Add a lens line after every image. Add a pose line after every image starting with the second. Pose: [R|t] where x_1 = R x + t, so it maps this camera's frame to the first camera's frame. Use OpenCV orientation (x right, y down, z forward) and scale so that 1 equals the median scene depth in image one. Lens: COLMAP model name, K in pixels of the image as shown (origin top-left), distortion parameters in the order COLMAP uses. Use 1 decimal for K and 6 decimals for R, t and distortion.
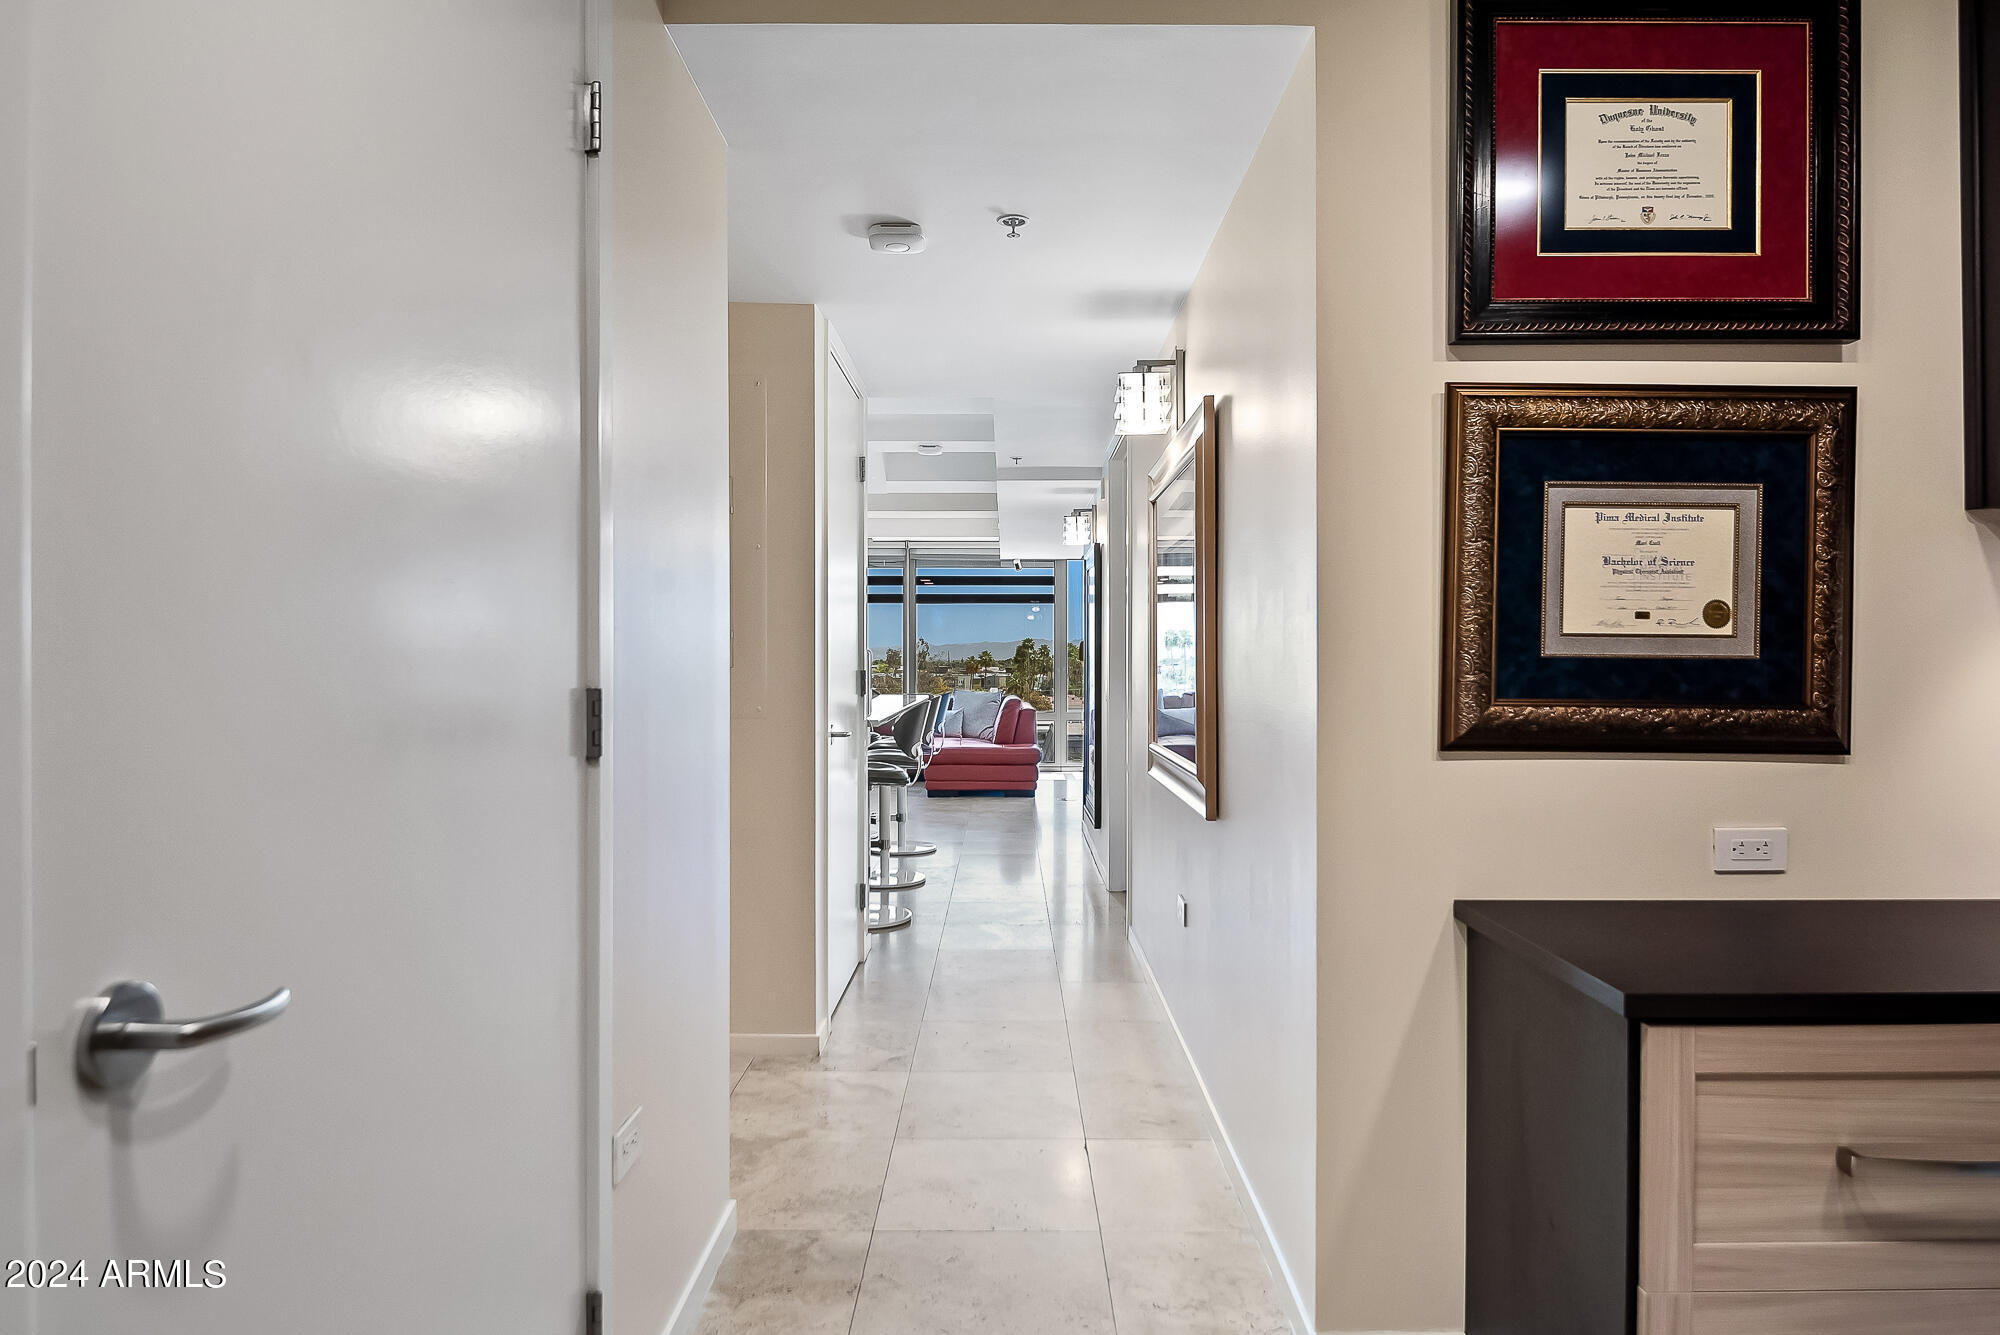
lens RADIAL K [[1183.2, 0, 994.3], [0, 1183.2, 660.0], [0, 0, 1]] dist [0.002602, -0.016905]
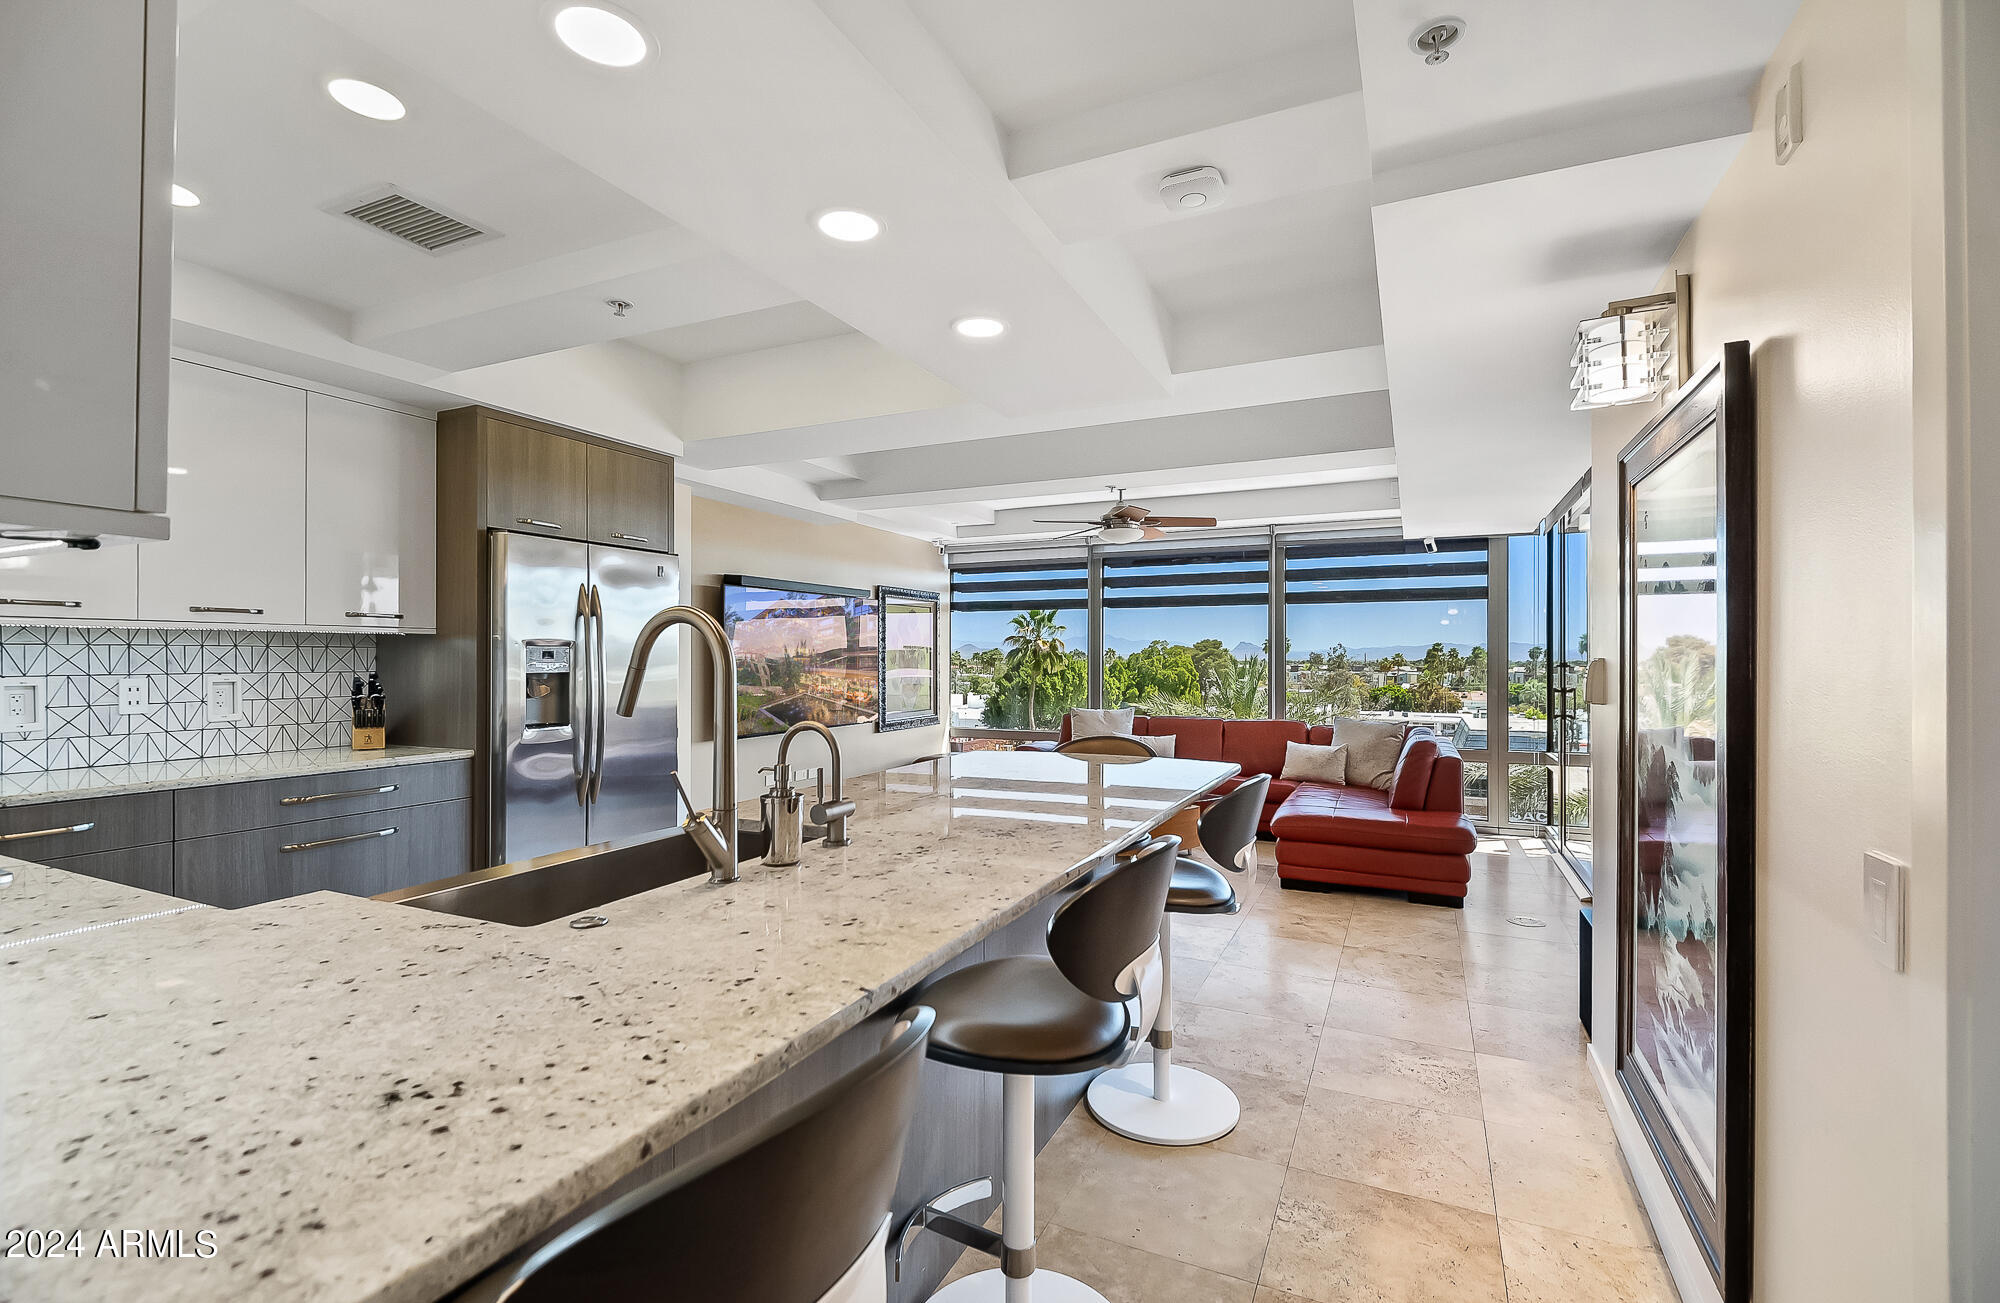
lens RADIAL K [[879.1, 0, 1006.3], [0, 879.1, 651.4], [0, 0, 1]] dist [0.027157, -0.020290]
pose [[0.910921, -0.004150, -0.412560, 0.006077], [-0.000056, 0.999948, -0.010184, -0.009382], [0.412581, 0.009300, 0.910874, 0.358538]]
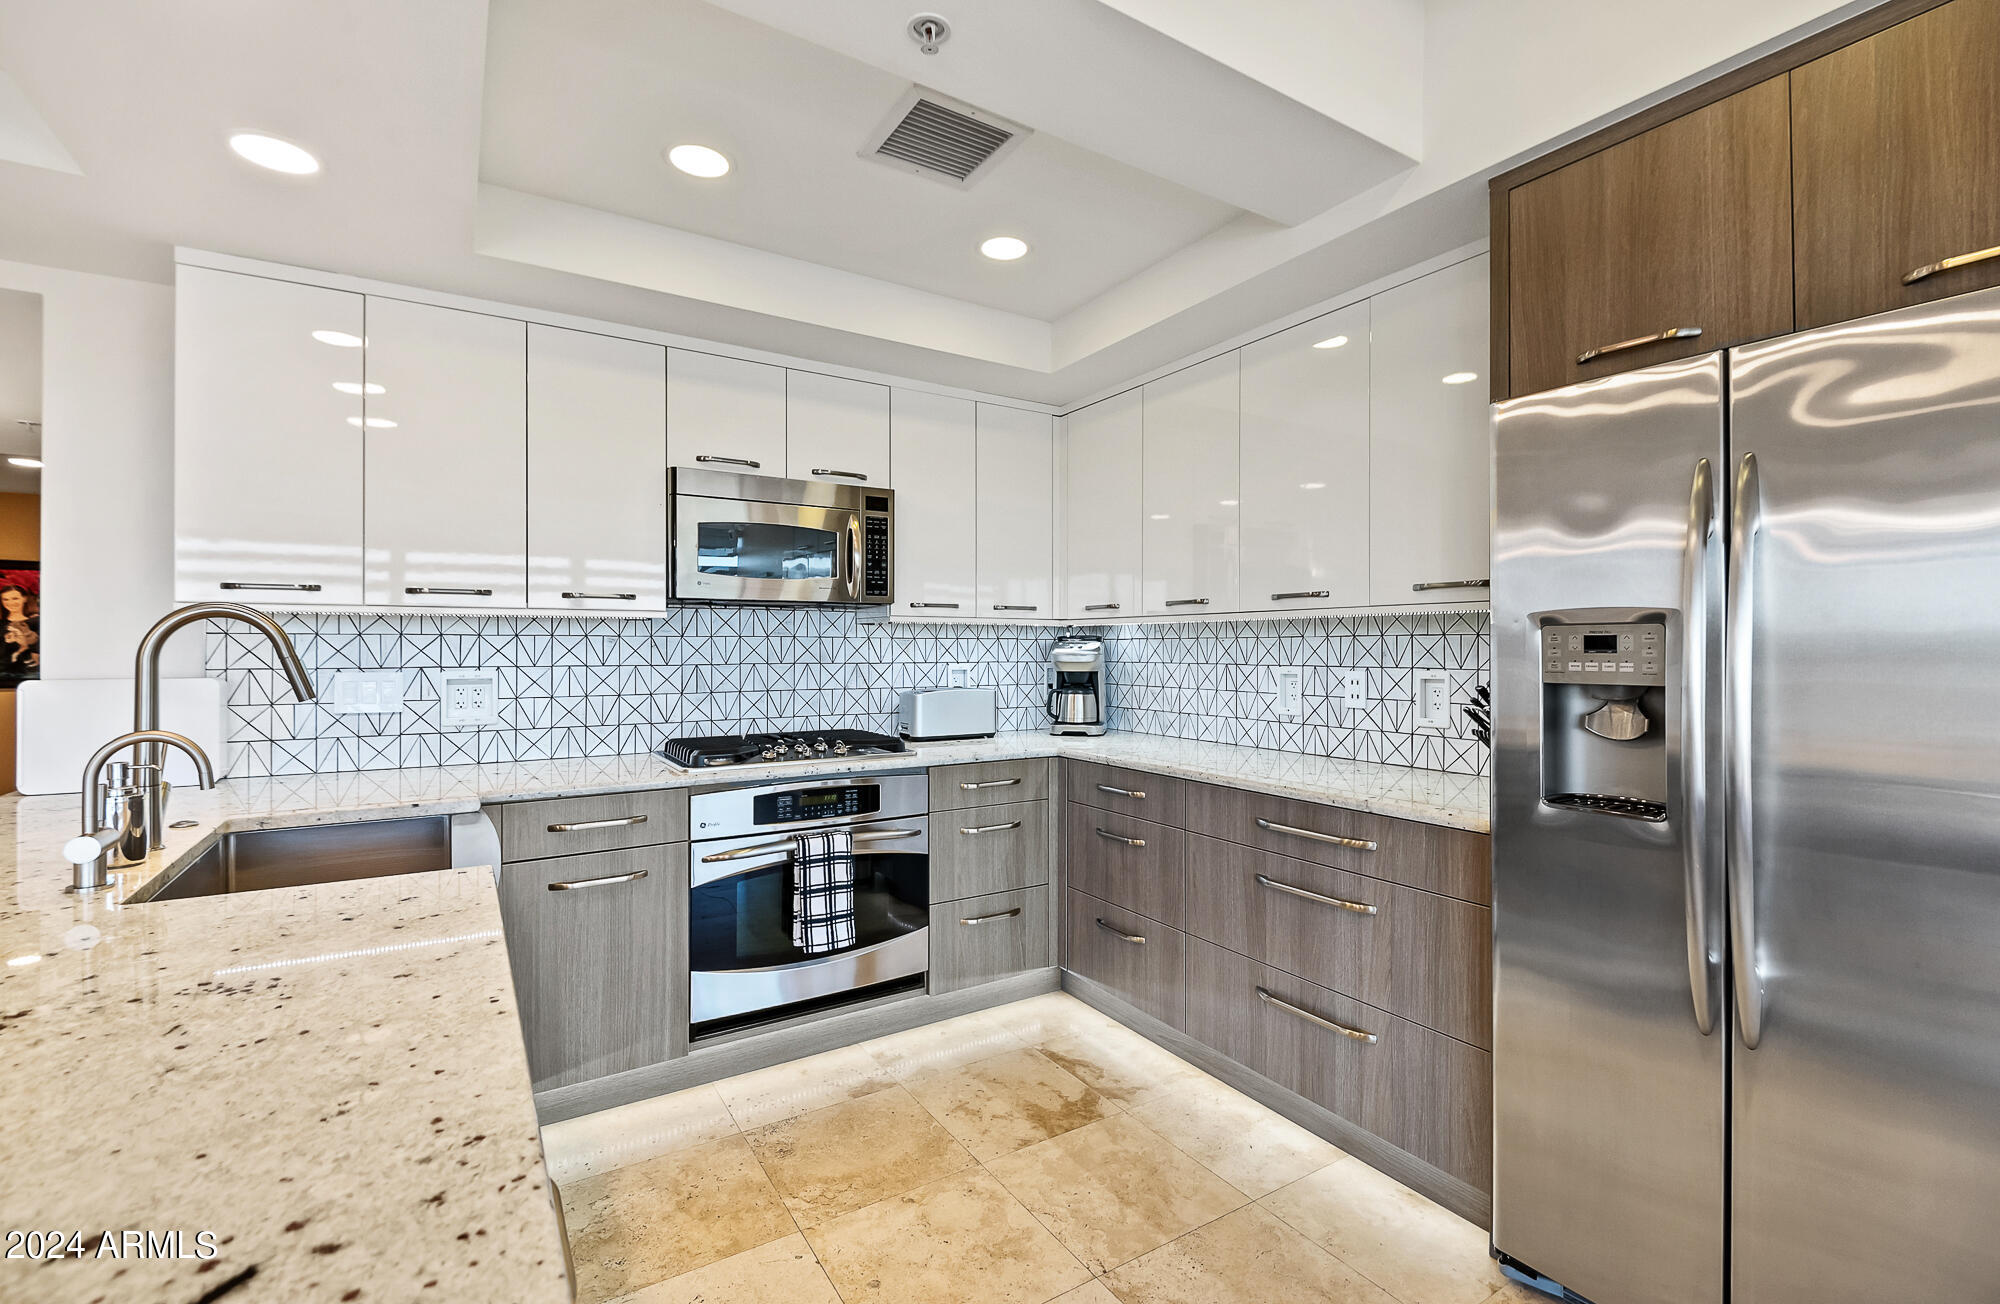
lens RADIAL K [[868.3, 0, 1004.8], [0, 868.3, 644.4], [0, 0, 1]] dist [0.033931, -0.033110]
pose [[-0.837806, -0.004760, -0.545948, -0.106916], [-0.004900, 0.999987, -0.001199, -0.010563], [0.545947, 0.001671, -0.837818, 0.613309]]
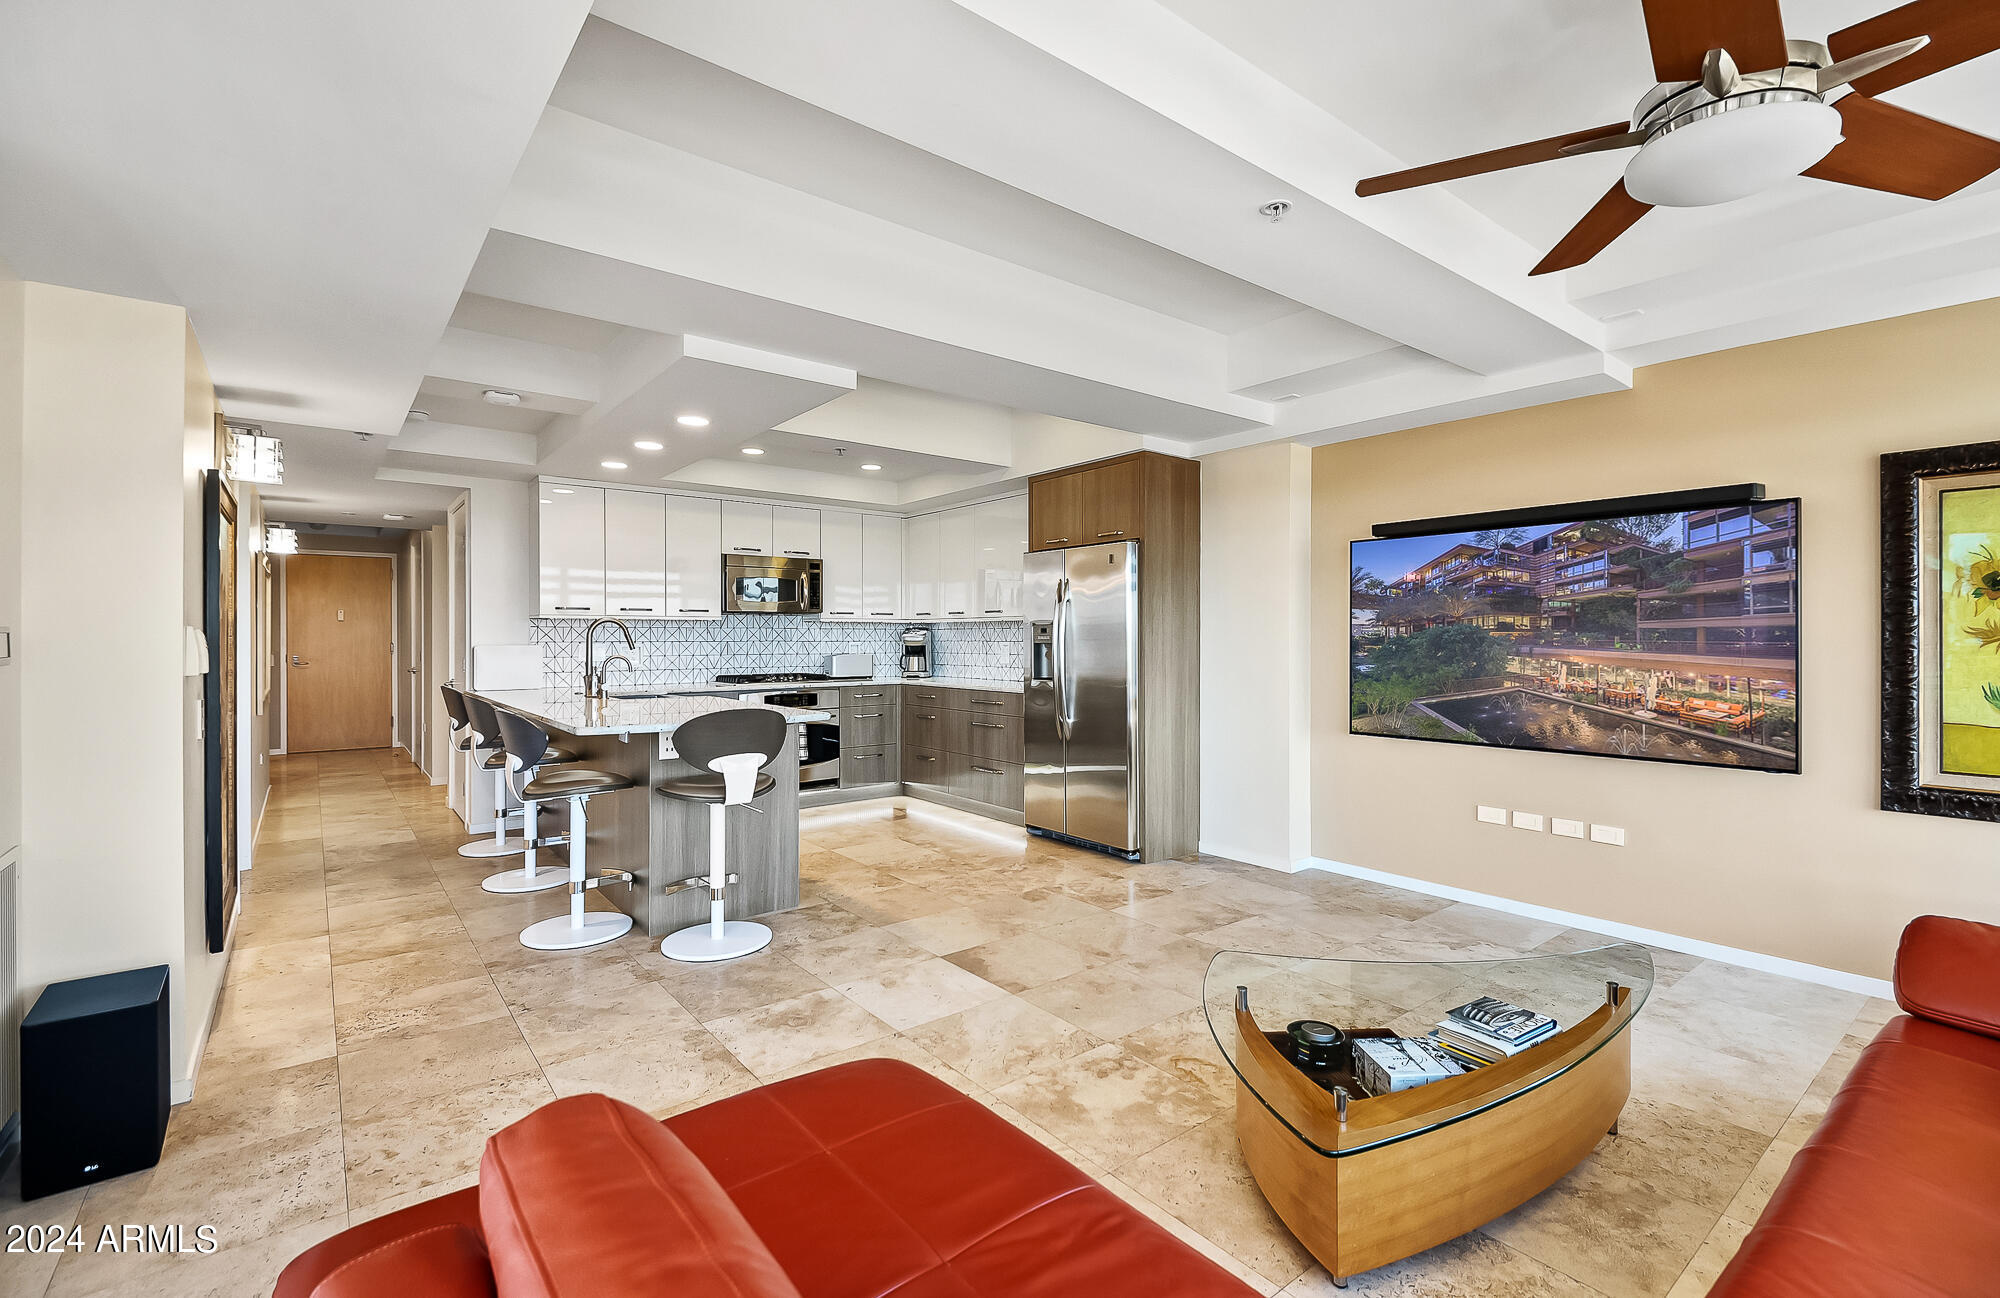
lens RADIAL K [[873.8, 0, 1005.4], [0, 873.8, 636.9], [0, 0, 1]] dist [0.032397, -0.026236]
pose [[-0.775942, -0.002009, -0.630801, 0.029955], [-0.003692, 0.999992, 0.001357, -0.008699], [0.630794, 0.003381, -0.775943, 0.864572]]
